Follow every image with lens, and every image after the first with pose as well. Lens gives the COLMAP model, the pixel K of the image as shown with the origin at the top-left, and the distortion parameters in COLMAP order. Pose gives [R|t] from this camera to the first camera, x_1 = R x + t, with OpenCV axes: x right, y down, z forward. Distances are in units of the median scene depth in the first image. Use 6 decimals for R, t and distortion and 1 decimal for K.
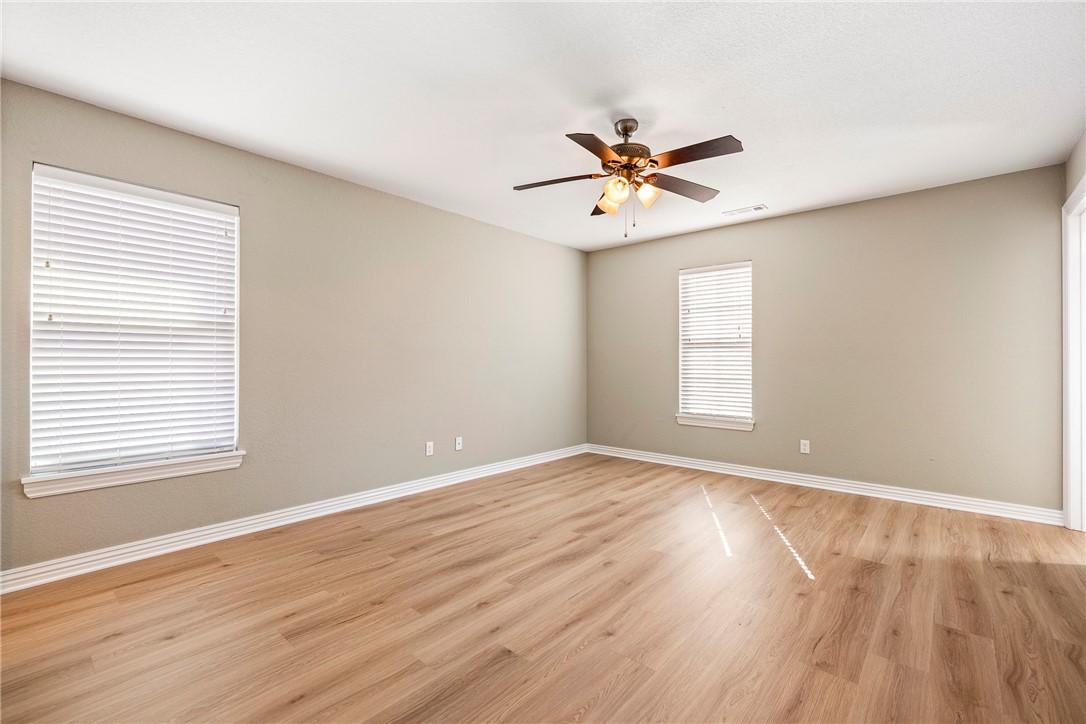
lens RADIAL K [[482.7, 0, 539.8], [0, 482.7, 359.0], [0, 0, 1]] dist [0.009835, -0.000032]
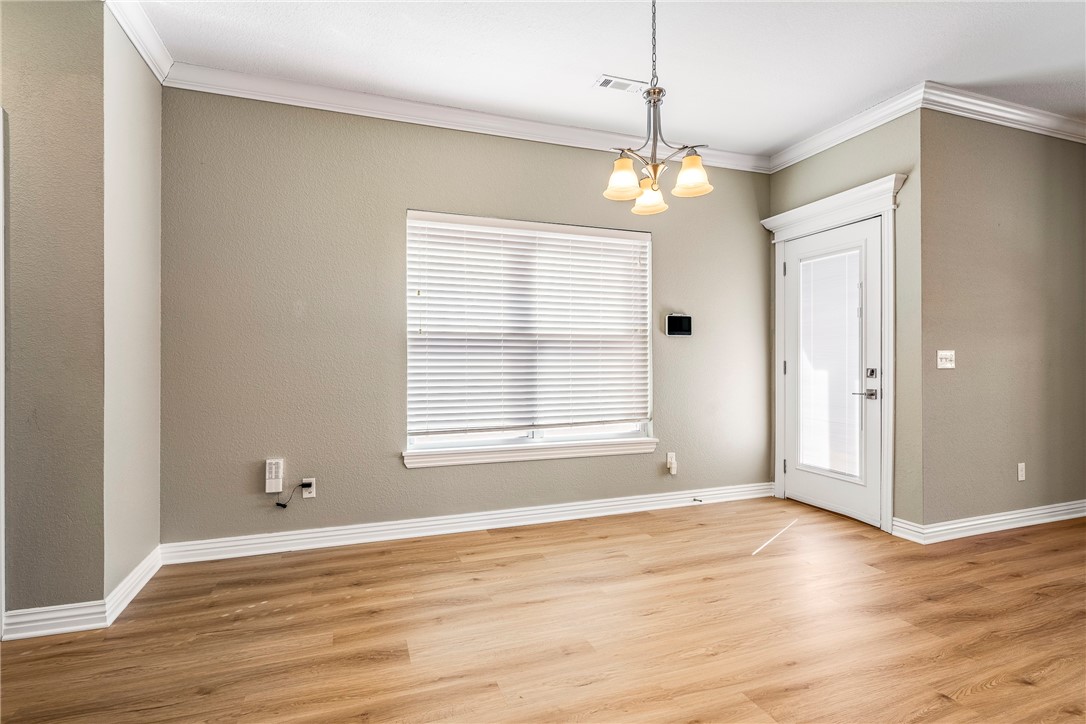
lens RADIAL K [[527.7, 0, 543.0], [0, 527.7, 362.0], [0, 0, 1]] dist [-0.003439, -0.000666]
pose [[0.890383, -0.003780, -0.455196, -0.081638], [0.006837, 0.999964, 0.005070, -0.001405], [0.455160, -0.007626, 0.890377, -0.087112]]
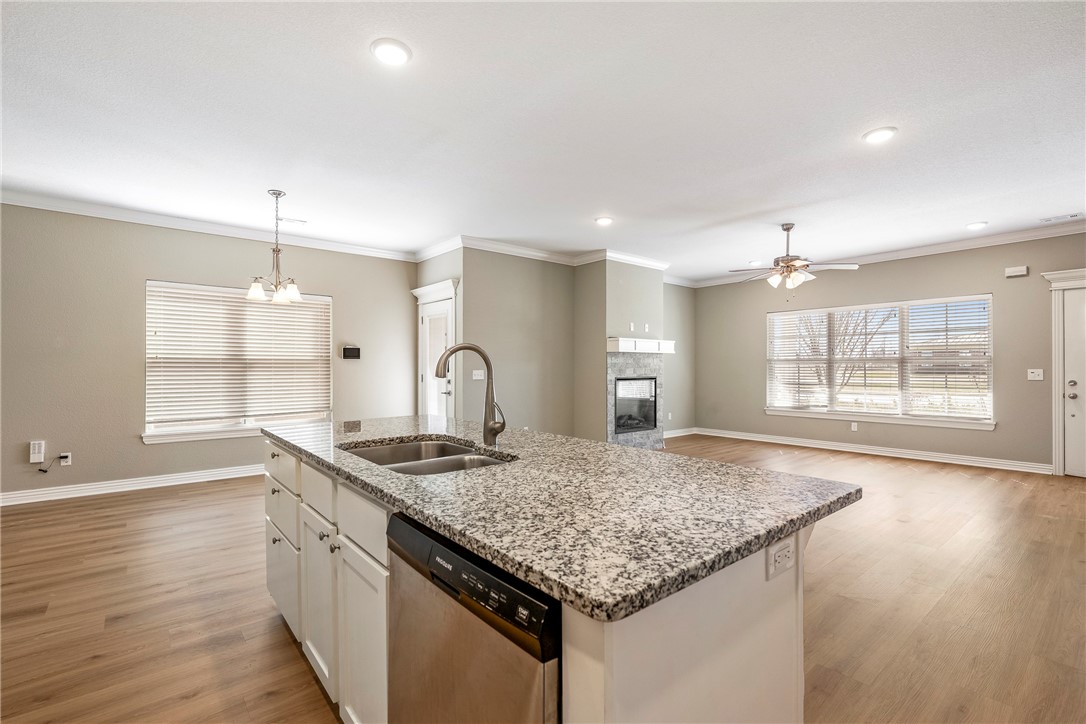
lens RADIAL K [[486.5, 0, 541.3], [0, 486.5, 366.4], [0, 0, 1]] dist [-0.000841, -0.000302]
pose [[0.992314, 0.000405, -0.123746, 0.852093], [0.000387, 0.999980, 0.006376, -0.053461], [0.123746, -0.006375, 0.992293, -0.816188]]
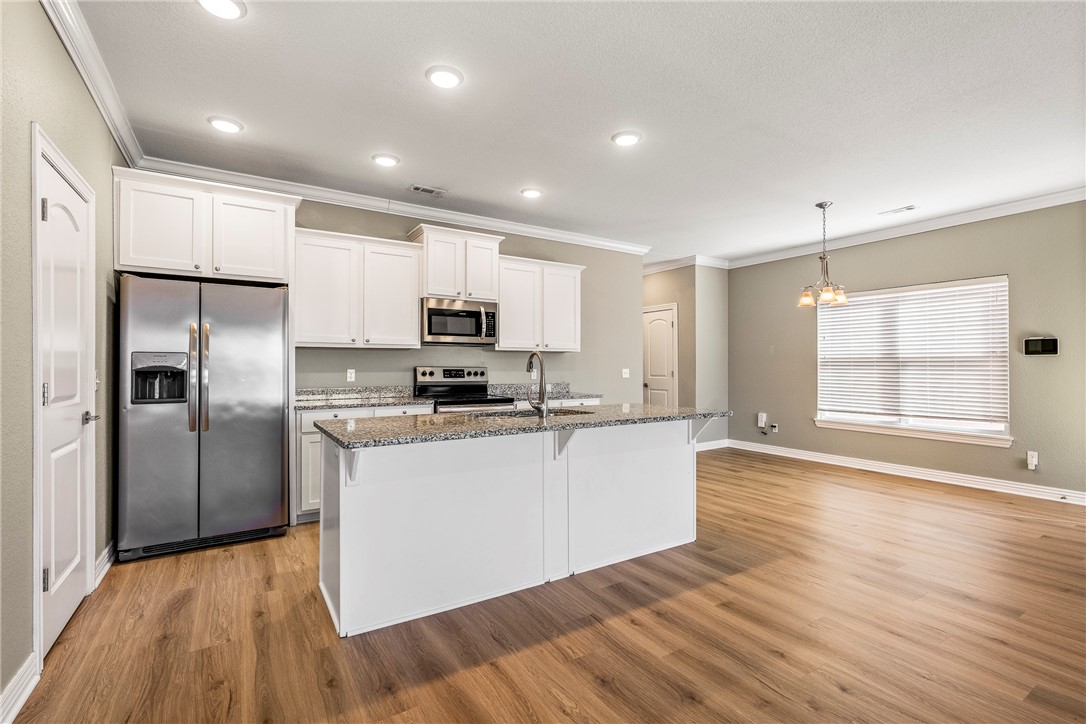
lens RADIAL K [[486.5, 0, 541.3], [0, 486.5, 366.4], [0, 0, 1]] dist [-0.000841, -0.000302]
pose [[-0.252368, 0.002229, -0.967629, 1.804355], [0.005667, 0.999984, 0.000826, -0.043820], [0.967615, -0.005275, -0.252376, 0.231536]]
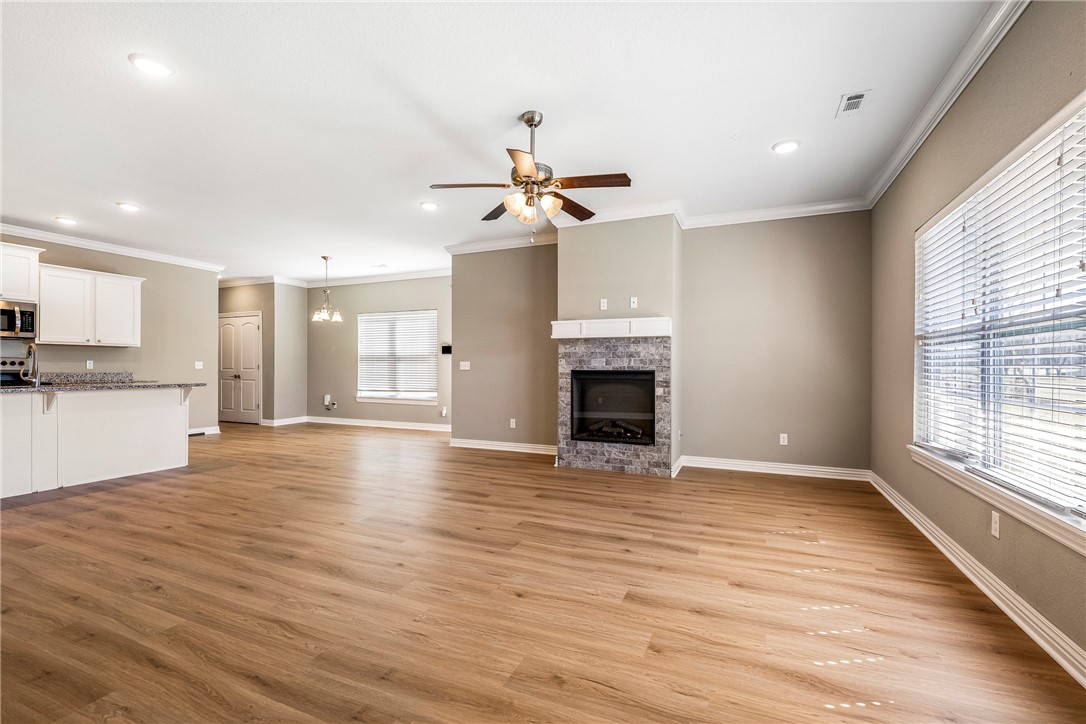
lens RADIAL K [[476.1, 0, 540.7], [0, 476.1, 366.8], [0, 0, 1]] dist [0.000561, -0.000143]
pose [[0.332345, 0.001748, -0.943156, 2.934928], [0.002651, 0.999993, 0.002787, 0.005285], [0.943154, -0.003427, 0.332338, 1.104109]]
